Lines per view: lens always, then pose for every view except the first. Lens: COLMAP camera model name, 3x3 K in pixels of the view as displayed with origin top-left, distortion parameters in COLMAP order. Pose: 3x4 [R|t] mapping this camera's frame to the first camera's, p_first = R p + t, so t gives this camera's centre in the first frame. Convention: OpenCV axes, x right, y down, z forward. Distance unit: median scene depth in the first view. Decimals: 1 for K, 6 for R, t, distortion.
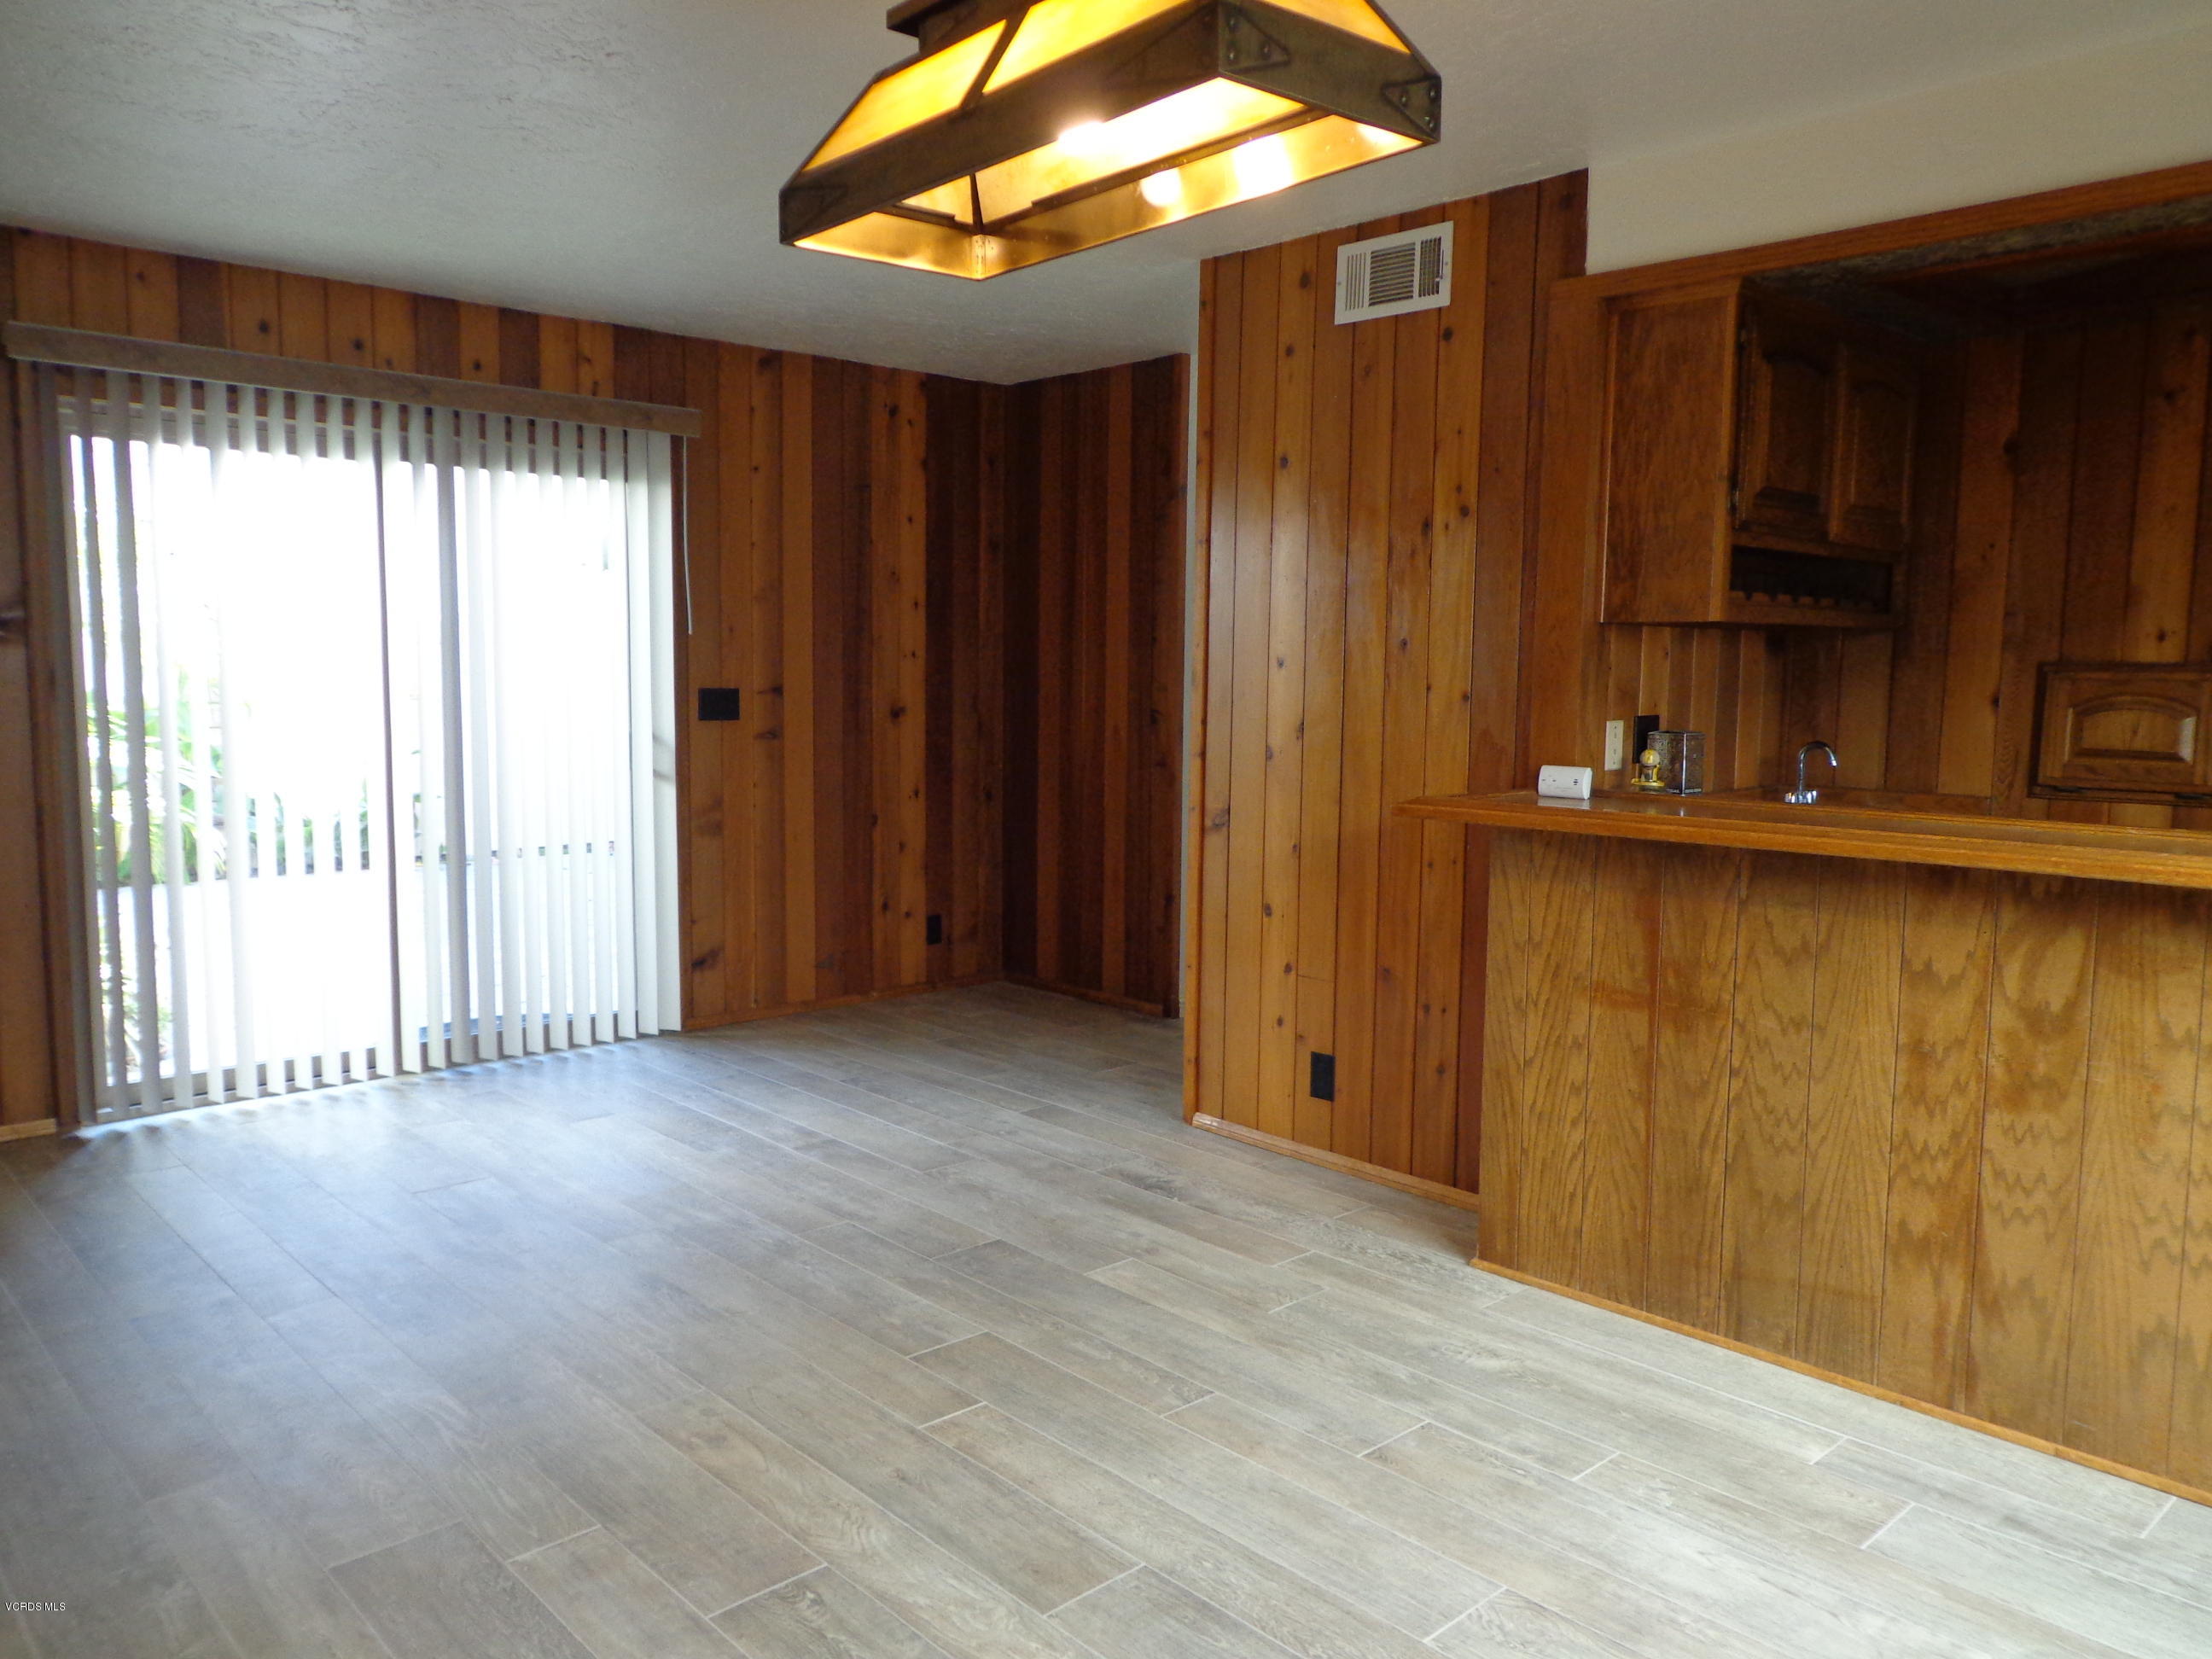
lens RADIAL K [[1625.0, 0, 1105.7], [0, 1625.0, 822.9], [0, 0, 1]] dist [-0.019026, 0.021048]
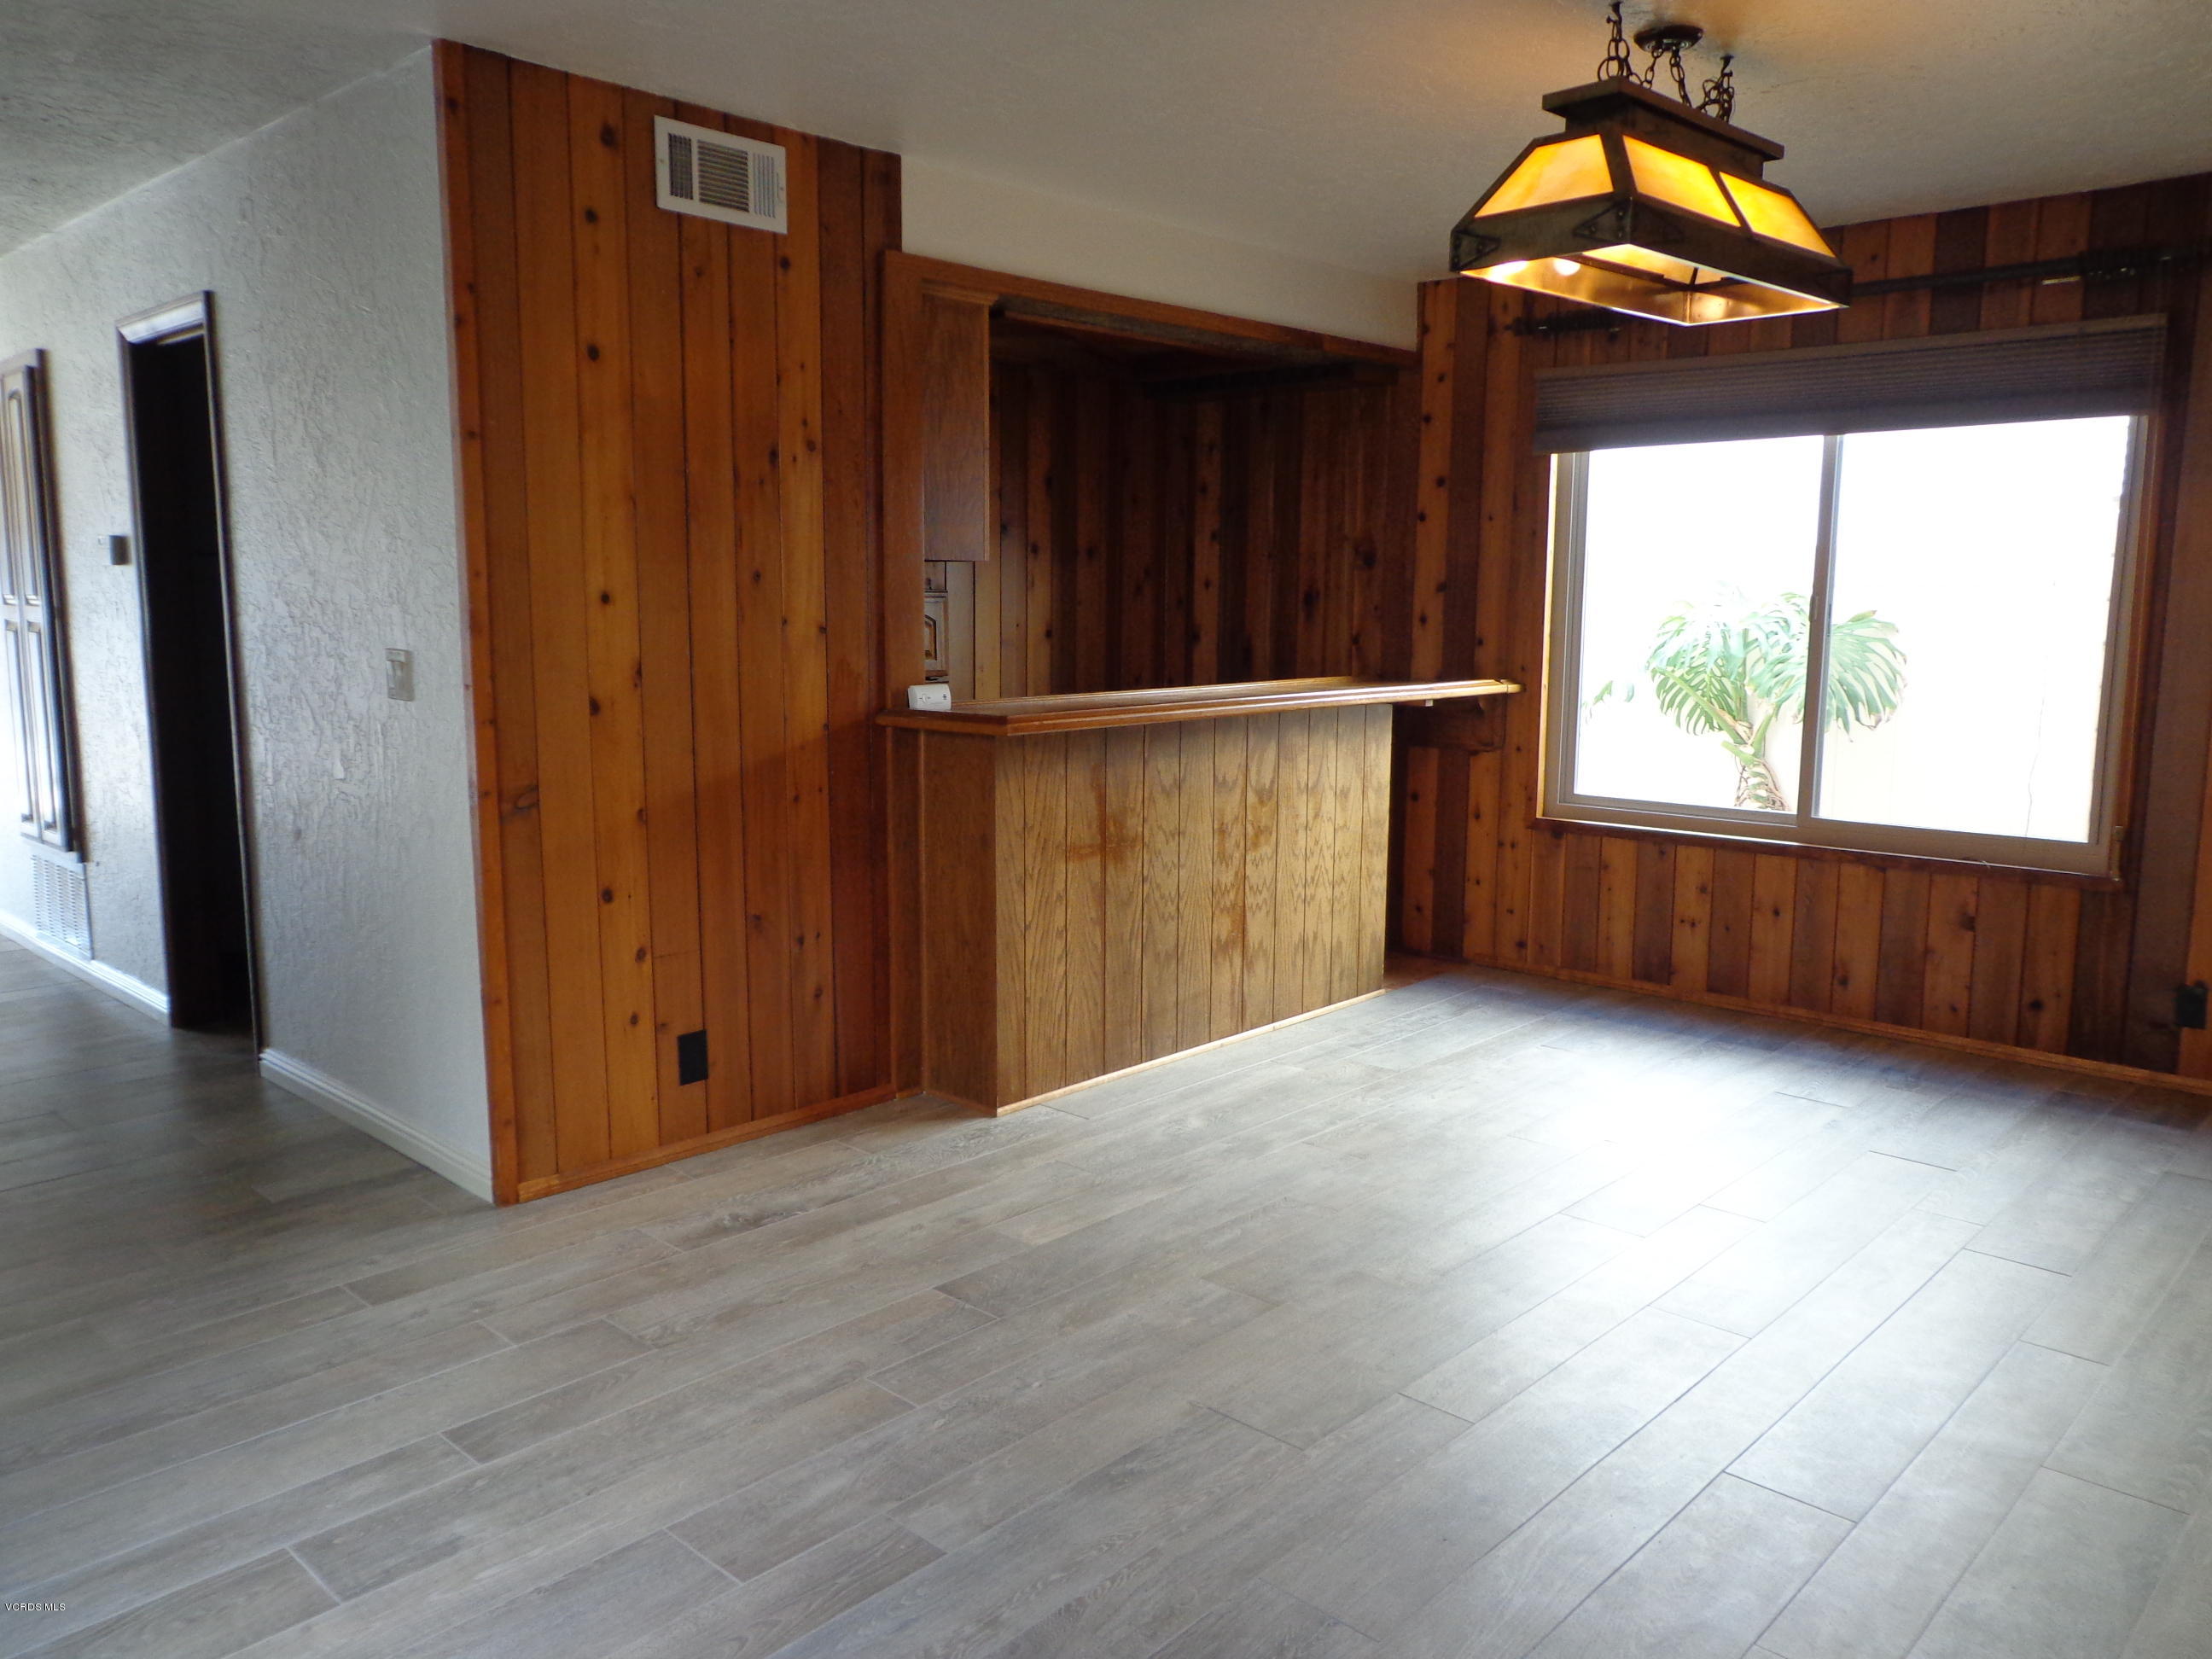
lens RADIAL K [[1625.0, 0, 1103.0], [0, 1625.0, 834.5], [0, 0, 1]] dist [-0.019026, 0.021048]
pose [[-0.067543, -0.155363, 0.985546, -0.882598], [0.095067, 0.982305, 0.161367, -0.105204], [-0.993177, 0.104592, -0.051578, 0.947102]]
